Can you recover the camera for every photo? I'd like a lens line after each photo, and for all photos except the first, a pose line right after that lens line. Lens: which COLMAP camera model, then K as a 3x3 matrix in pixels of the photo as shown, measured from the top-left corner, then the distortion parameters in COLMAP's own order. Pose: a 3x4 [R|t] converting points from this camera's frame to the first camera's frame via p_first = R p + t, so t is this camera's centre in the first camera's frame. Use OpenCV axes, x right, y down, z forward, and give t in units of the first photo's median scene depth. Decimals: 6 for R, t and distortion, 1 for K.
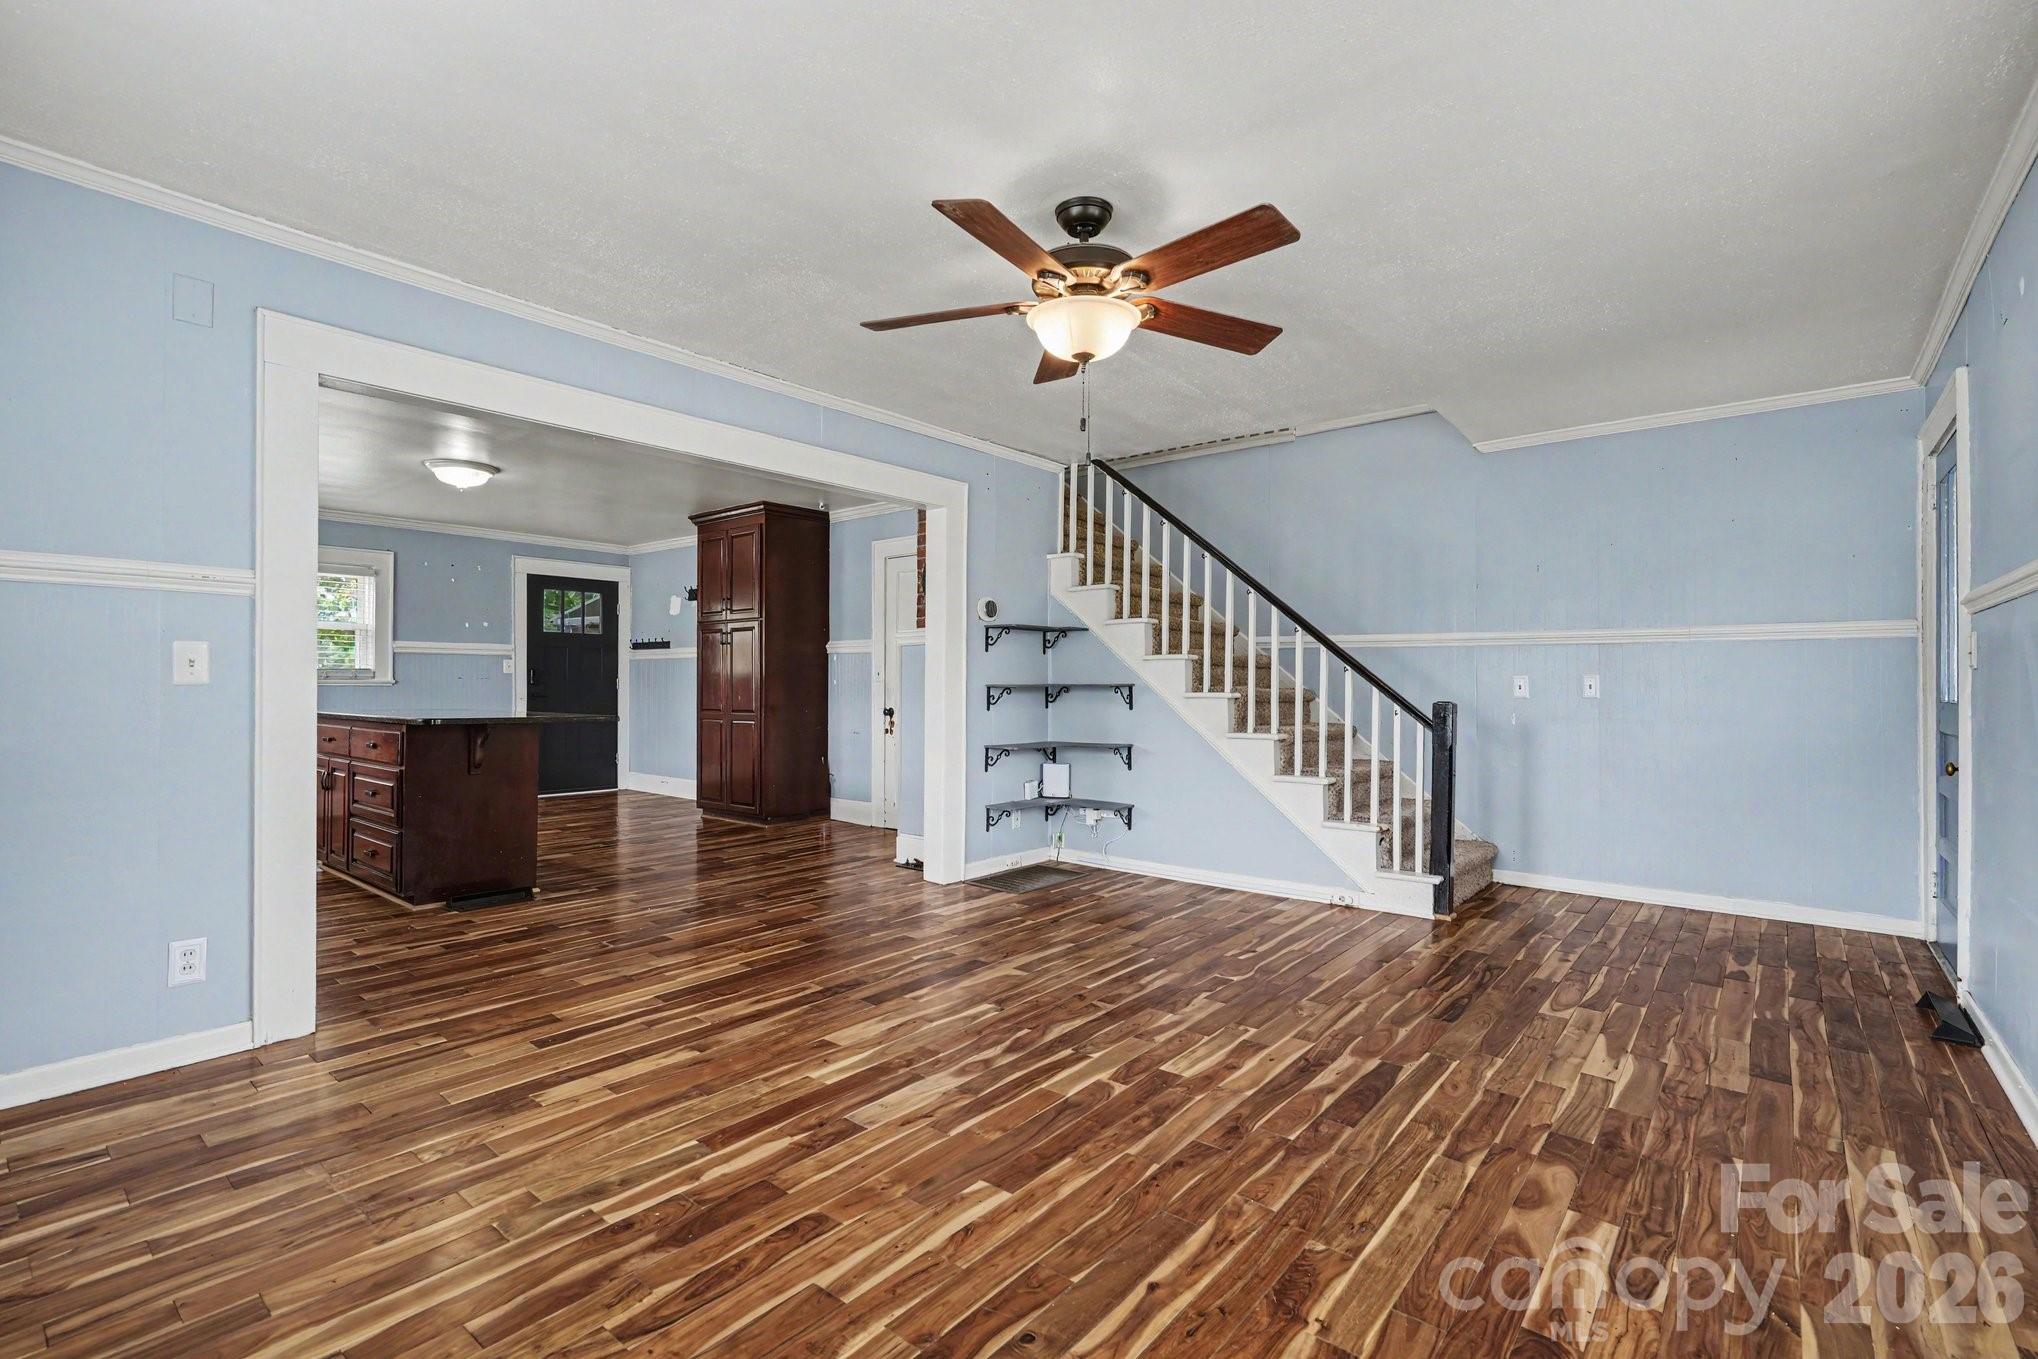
lens RADIAL K [[920.1, 0, 1008.2], [0, 920.1, 676.8], [0, 0, 1]] dist [-0.003930, 0.000586]
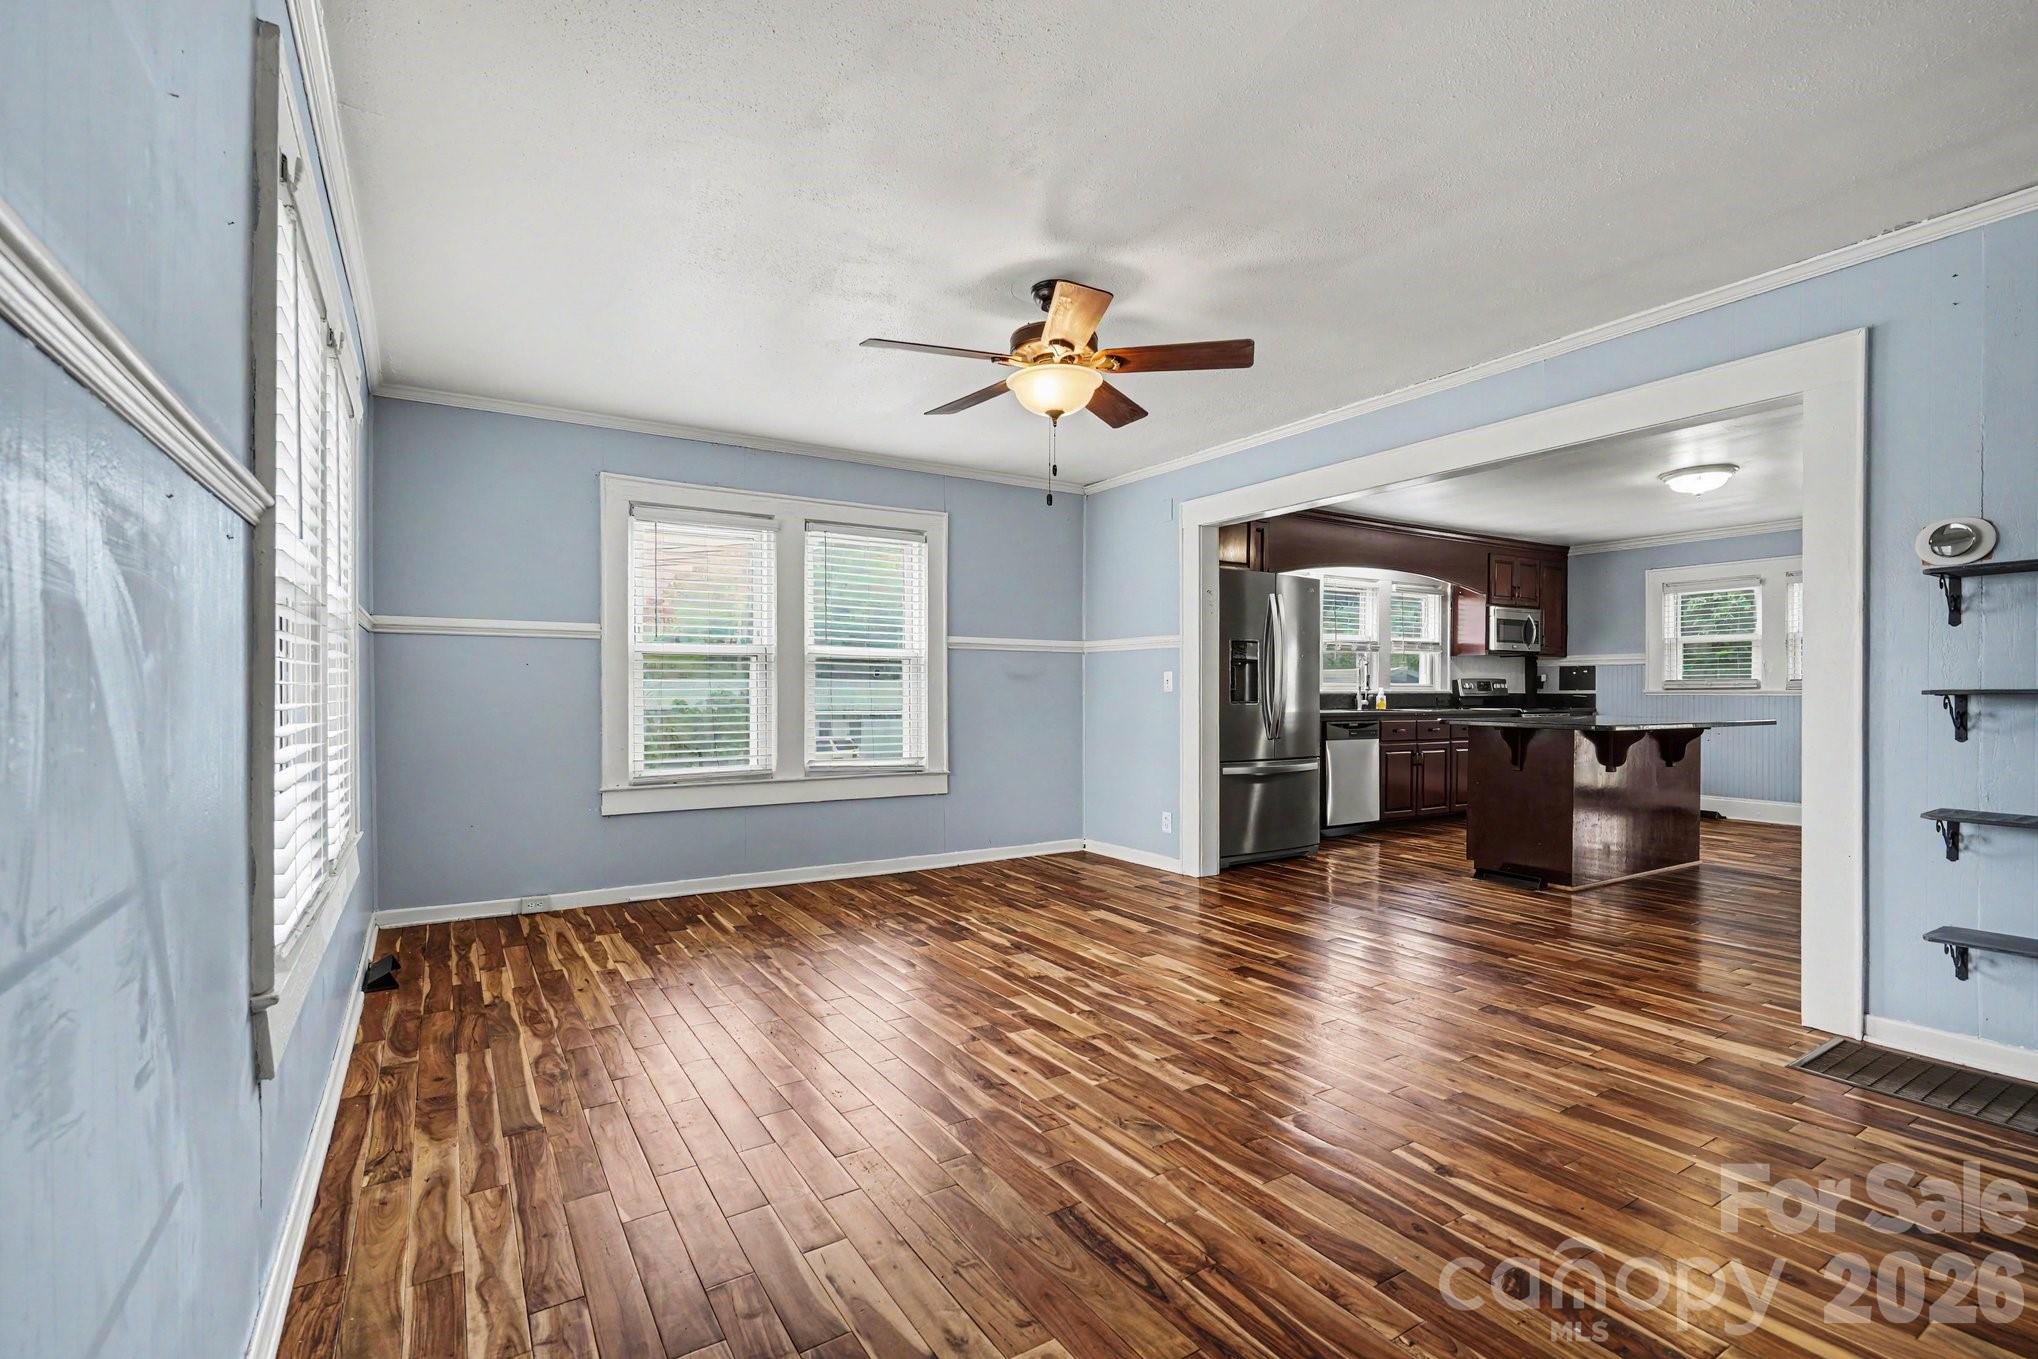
lens RADIAL K [[920.1, 0, 1011.2], [0, 920.1, 686.1], [0, 0, 1]] dist [-0.003930, 0.000586]
pose [[-0.312980, -0.009696, -0.949710, 1.052600], [0.008252, 0.999882, -0.012927, 0.016886], [0.949724, -0.011883, -0.312863, 1.126761]]
